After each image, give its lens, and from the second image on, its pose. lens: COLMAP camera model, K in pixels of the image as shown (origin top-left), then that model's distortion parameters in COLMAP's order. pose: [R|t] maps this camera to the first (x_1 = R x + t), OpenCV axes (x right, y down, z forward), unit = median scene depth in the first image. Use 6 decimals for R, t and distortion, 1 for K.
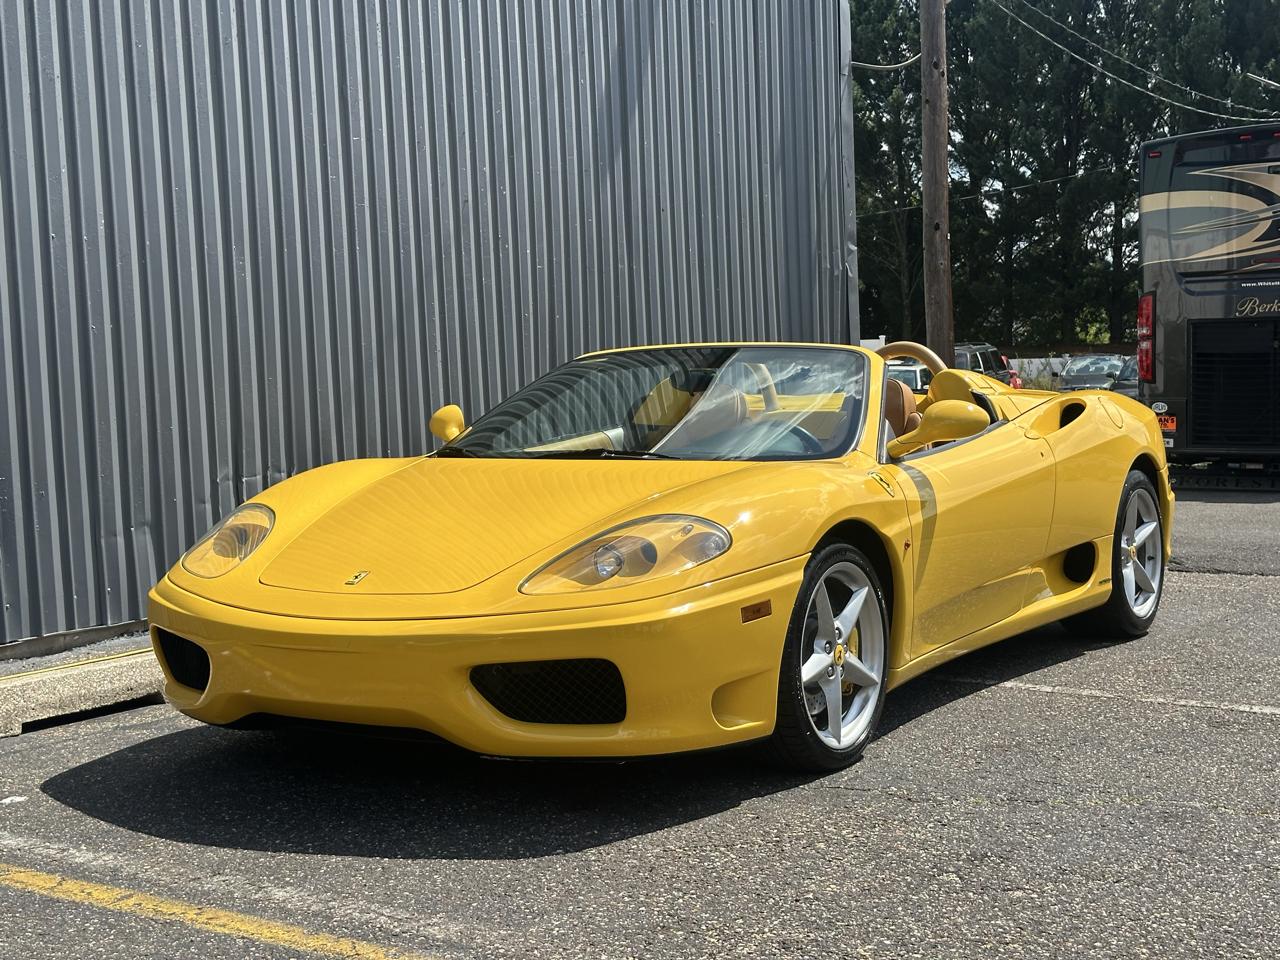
lens RADIAL K [[1916.2, 0, 645.3], [0, 1916.2, 467.0], [0, 0, 1]] dist [0.224395, -0.562203]
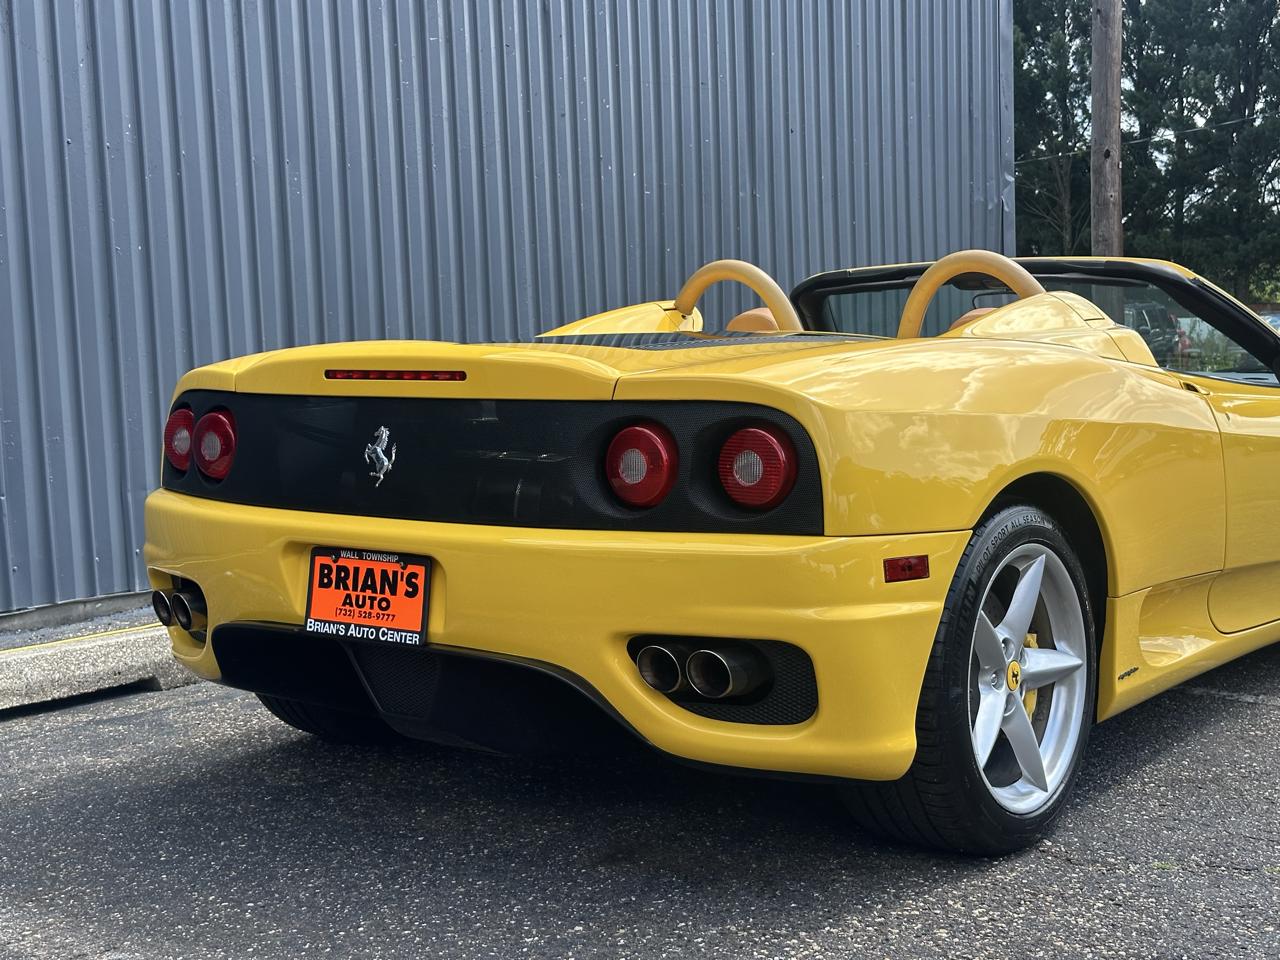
lens RADIAL K [[1768.6, 0, 662.4], [0, 1768.6, 477.9], [0, 0, 1]] dist [0.218096, -0.477912]
pose [[0.996242, 0.011598, -0.085828, 0.022261], [-0.009490, 0.999644, 0.024934, 0.006289], [0.086087, -0.024026, 0.995998, 0.173823]]
